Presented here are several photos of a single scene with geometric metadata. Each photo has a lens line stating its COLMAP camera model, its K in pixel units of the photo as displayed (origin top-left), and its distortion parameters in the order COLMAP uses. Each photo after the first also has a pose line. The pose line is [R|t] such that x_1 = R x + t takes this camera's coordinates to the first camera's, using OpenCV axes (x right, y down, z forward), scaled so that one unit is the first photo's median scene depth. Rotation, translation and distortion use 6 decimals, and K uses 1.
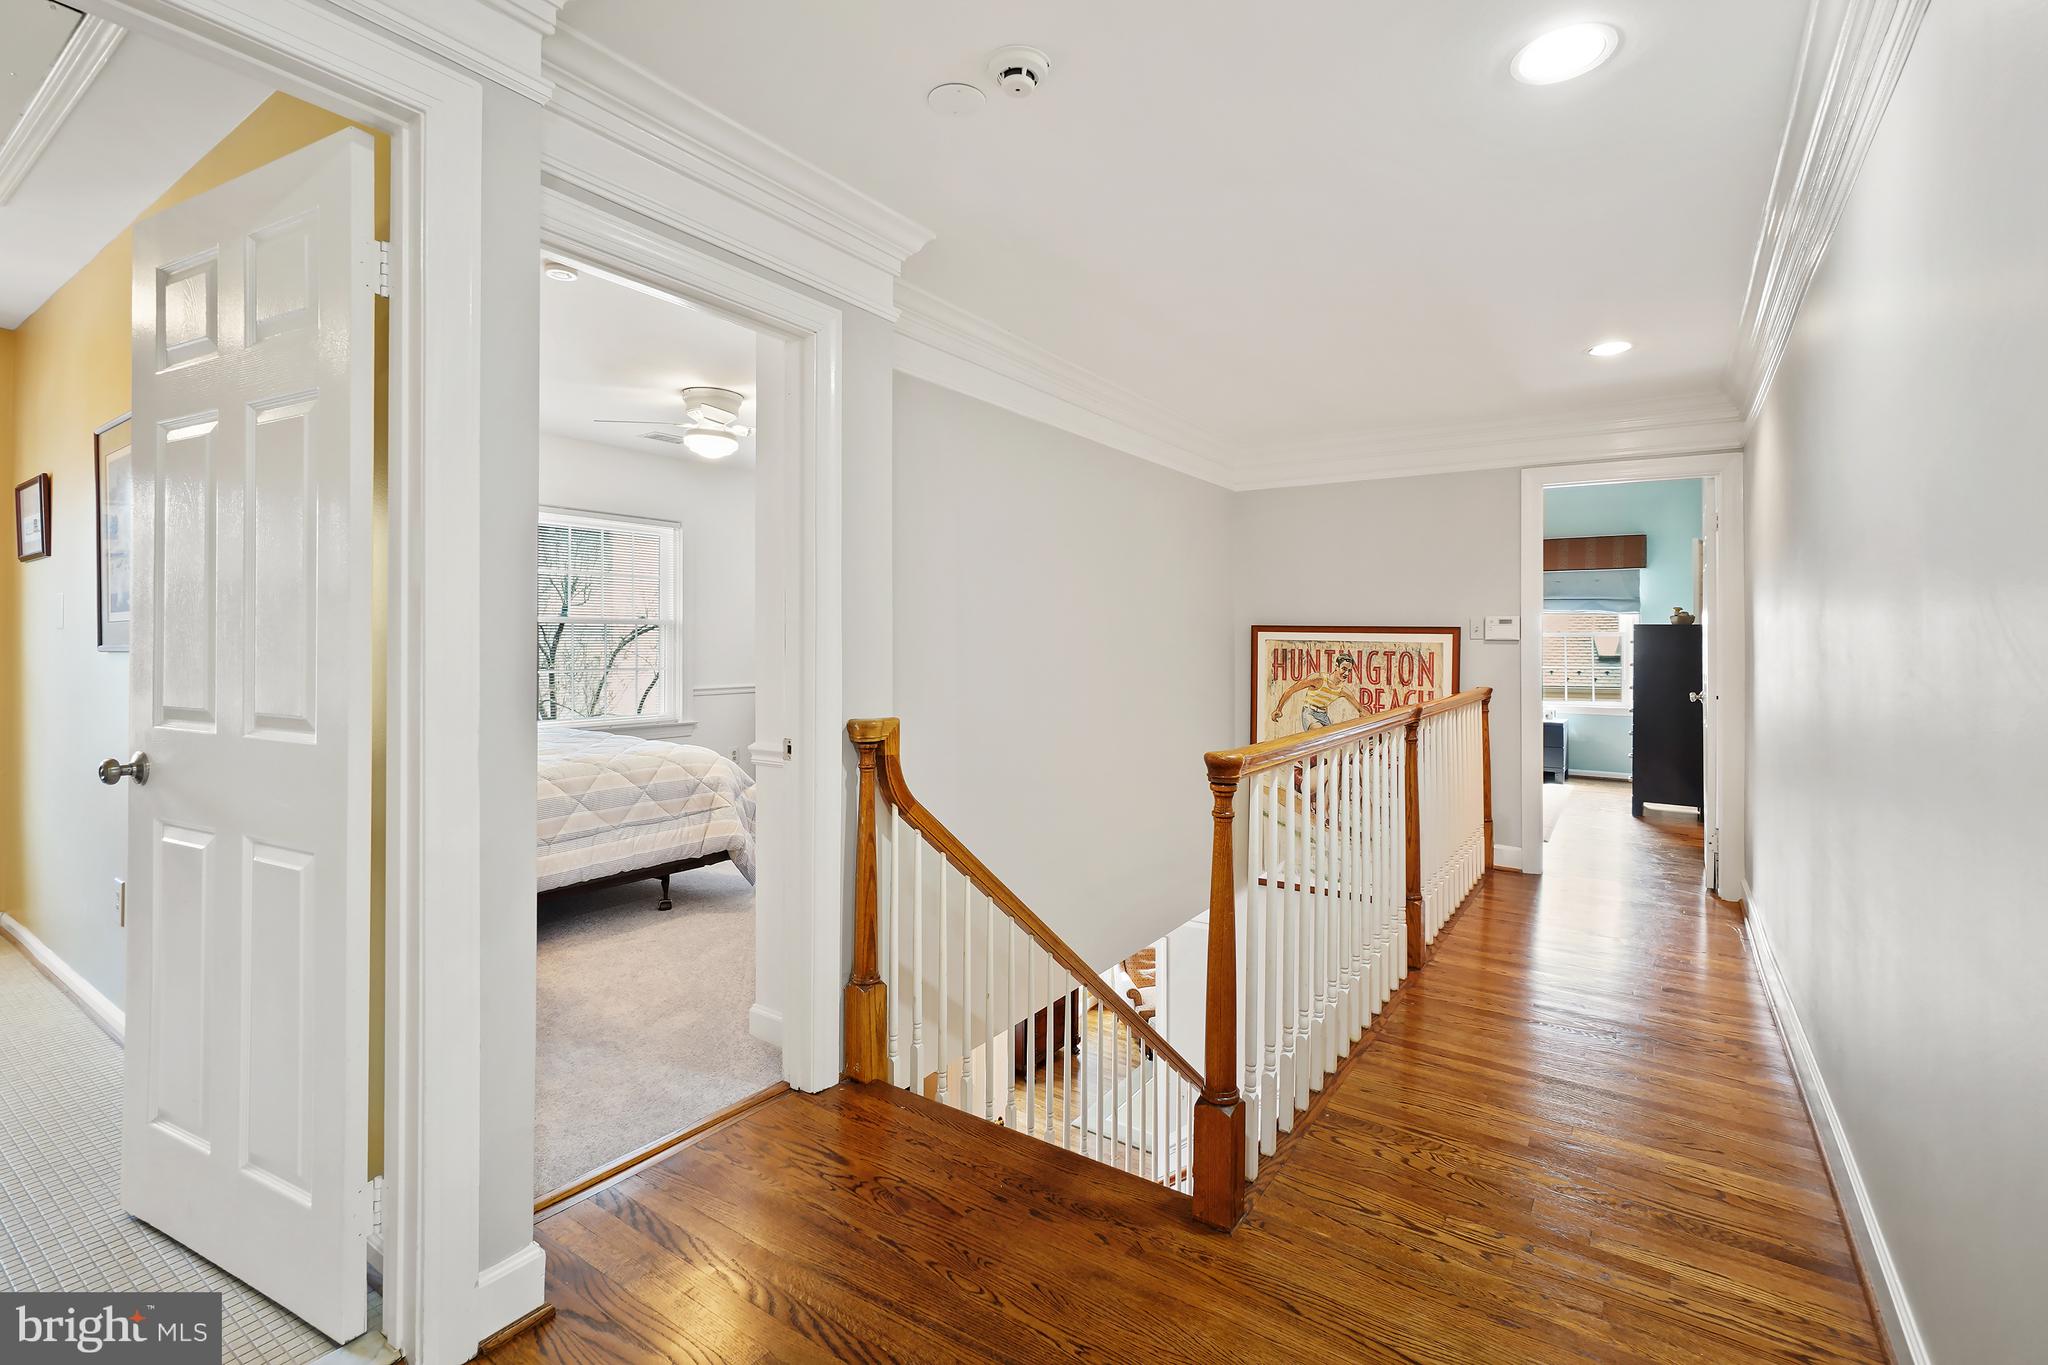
lens RADIAL K [[922.7, 0, 1014.6], [0, 922.7, 638.6], [0, 0, 1]] dist [-0.004025, -0.000438]
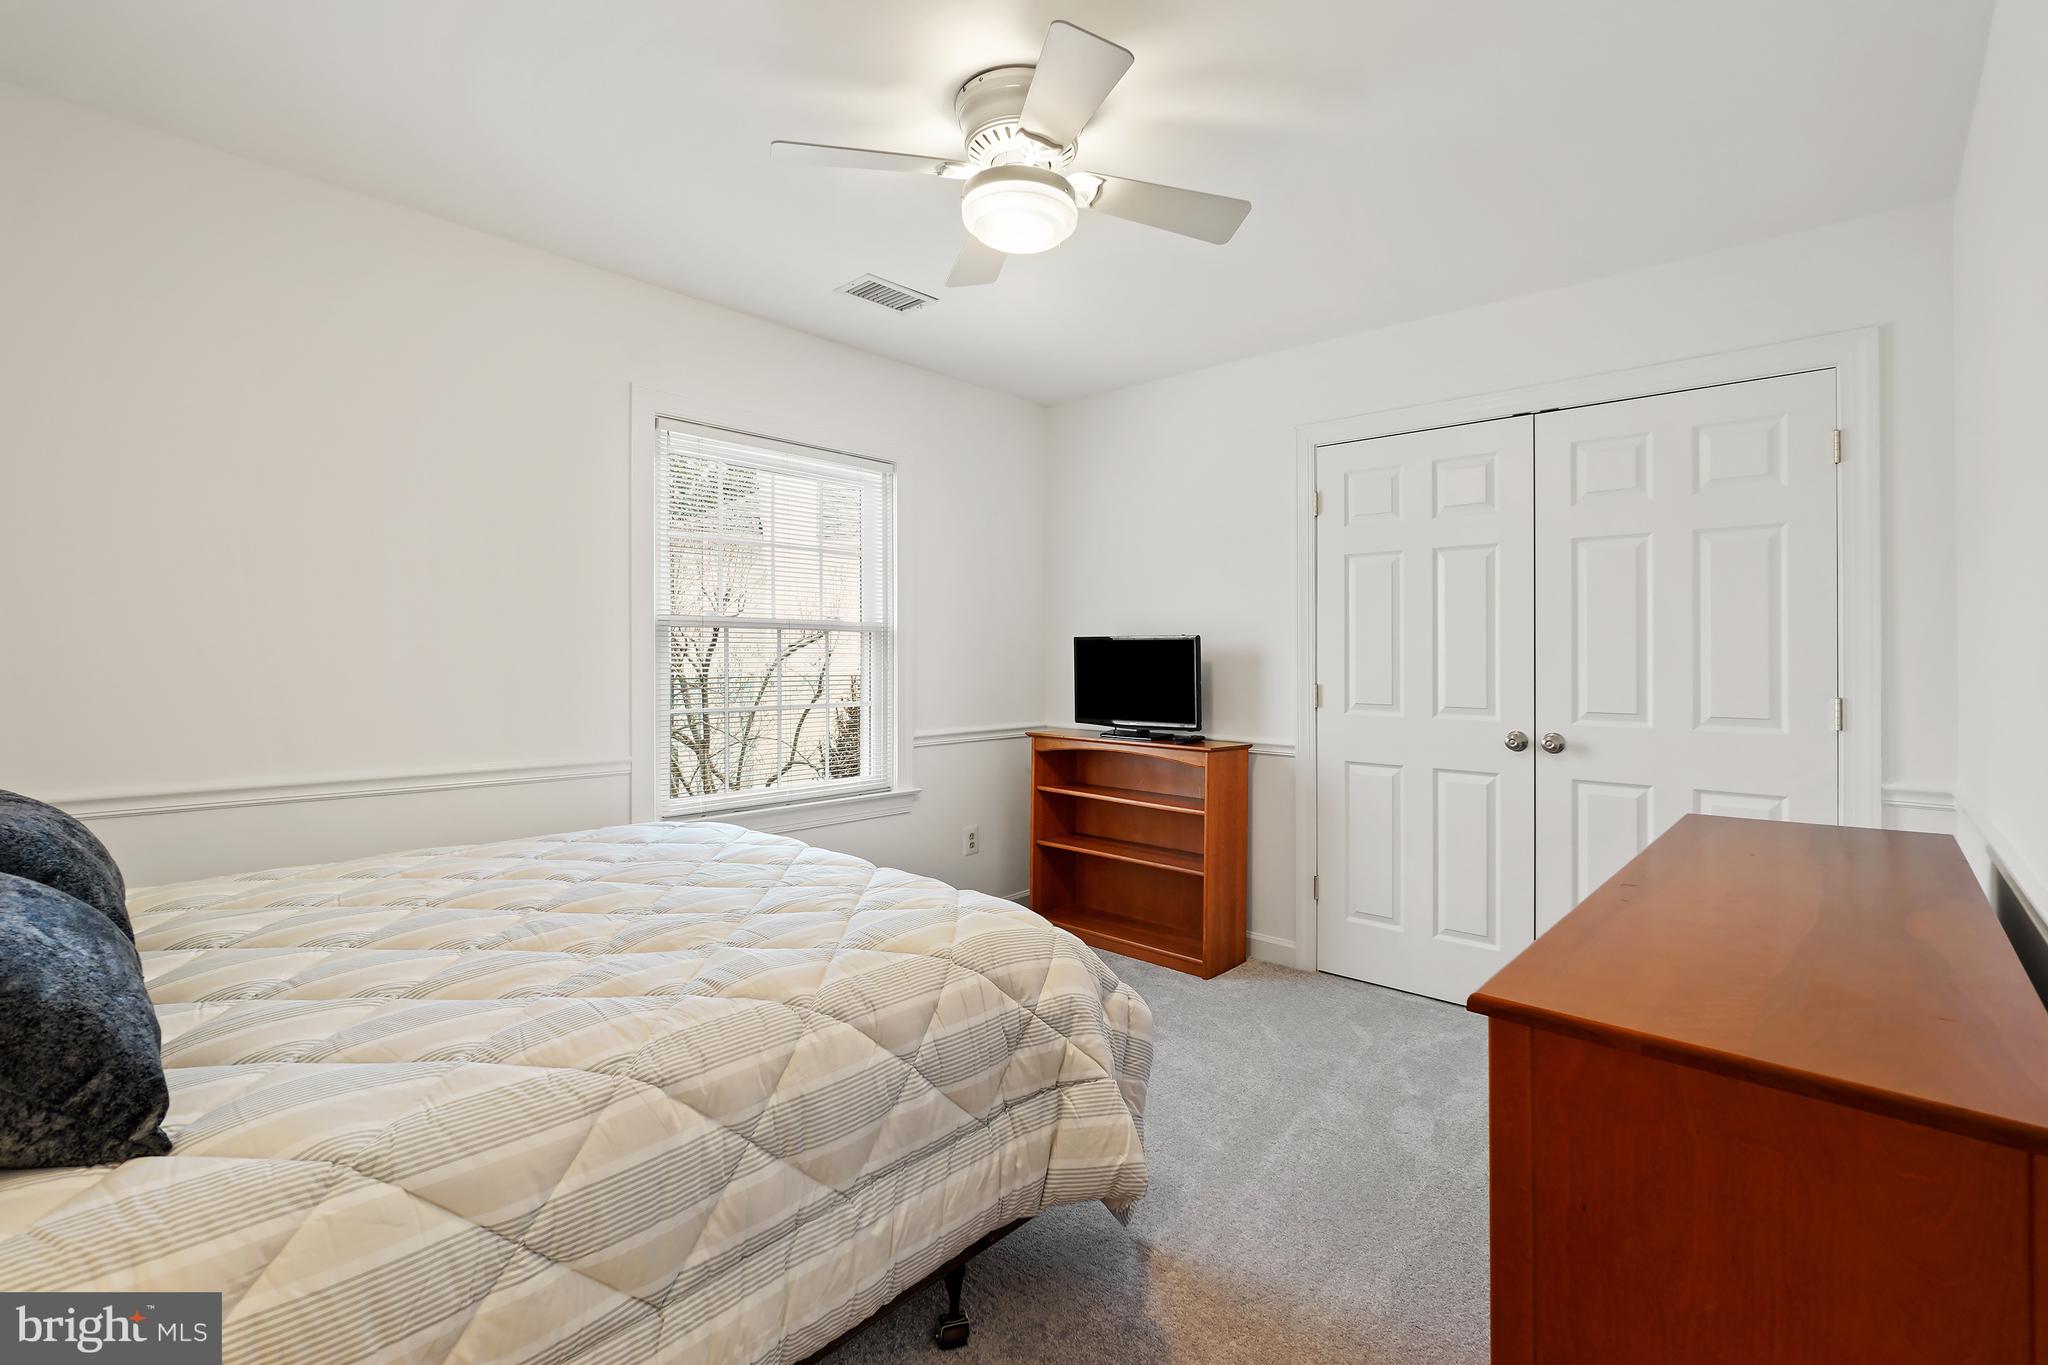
lens RADIAL K [[922.7, 0, 1025.2], [0, 922.7, 672.5], [0, 0, 1]] dist [-0.004025, -0.000438]
pose [[0.991093, 0.000114, -0.133168, -0.291530], [0.002897, 0.999744, 0.022421, -0.001205], [0.133137, -0.022608, 0.990840, 0.609368]]
